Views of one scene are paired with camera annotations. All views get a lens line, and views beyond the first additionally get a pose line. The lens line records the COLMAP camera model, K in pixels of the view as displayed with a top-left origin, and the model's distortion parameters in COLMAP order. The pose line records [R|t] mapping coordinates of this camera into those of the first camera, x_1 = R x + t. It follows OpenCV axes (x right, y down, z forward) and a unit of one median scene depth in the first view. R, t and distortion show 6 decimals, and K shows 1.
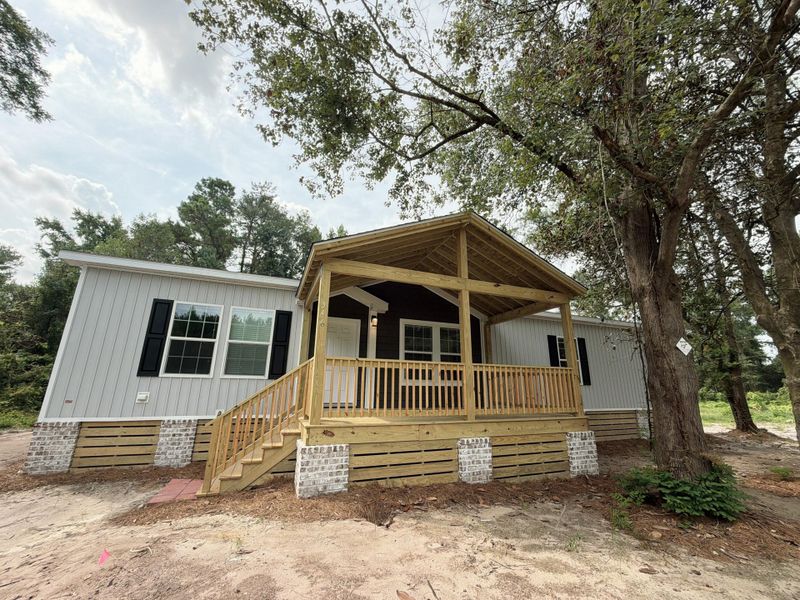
lens RADIAL K [[319.3, 0, 400.0], [0, 319.3, 300.0], [0, 0, 1]] dist [0.000681, -0.000027]
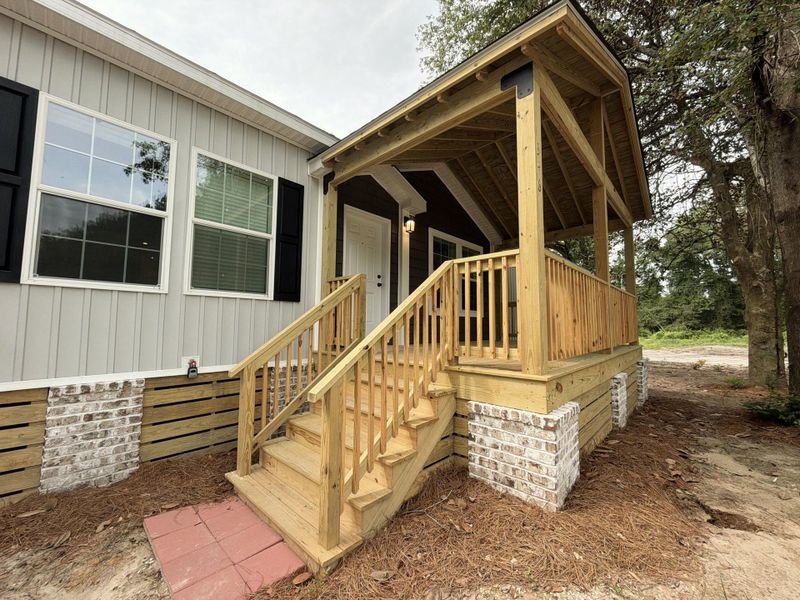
lens RADIAL K [[319.3, 0, 400.0], [0, 319.3, 300.0], [0, 0, 1]] dist [0.000681, -0.000027]
pose [[0.903129, 0.026841, 0.428529, -0.484524], [-0.108658, 0.979845, 0.167625, 0.139211], [-0.415392, -0.197950, 0.887843, 0.442309]]
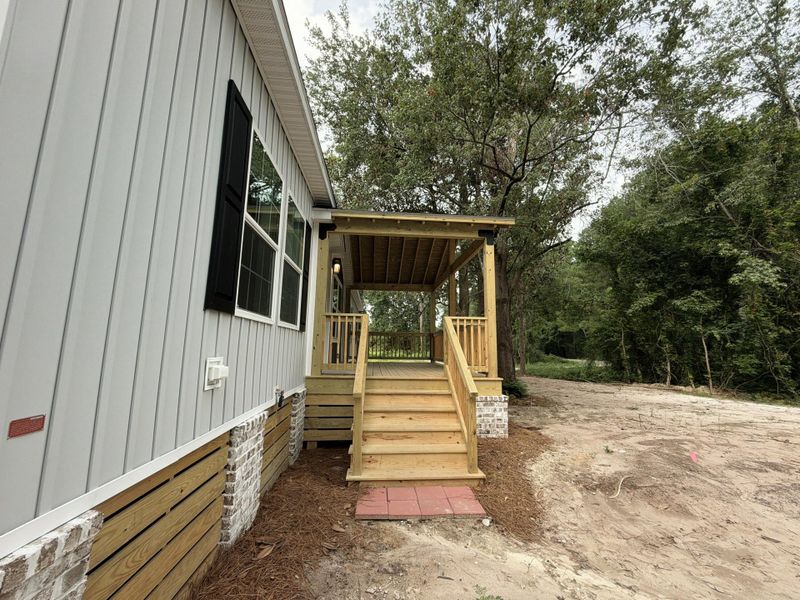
lens RADIAL K [[319.3, 0, 400.0], [0, 319.3, 300.0], [0, 0, 1]] dist [0.000681, -0.000027]
pose [[0.288785, 0.137429, 0.947479, -1.002679], [-0.263389, 0.962860, -0.059381, 0.189524], [-0.920451, -0.232408, 0.314257, 0.689347]]
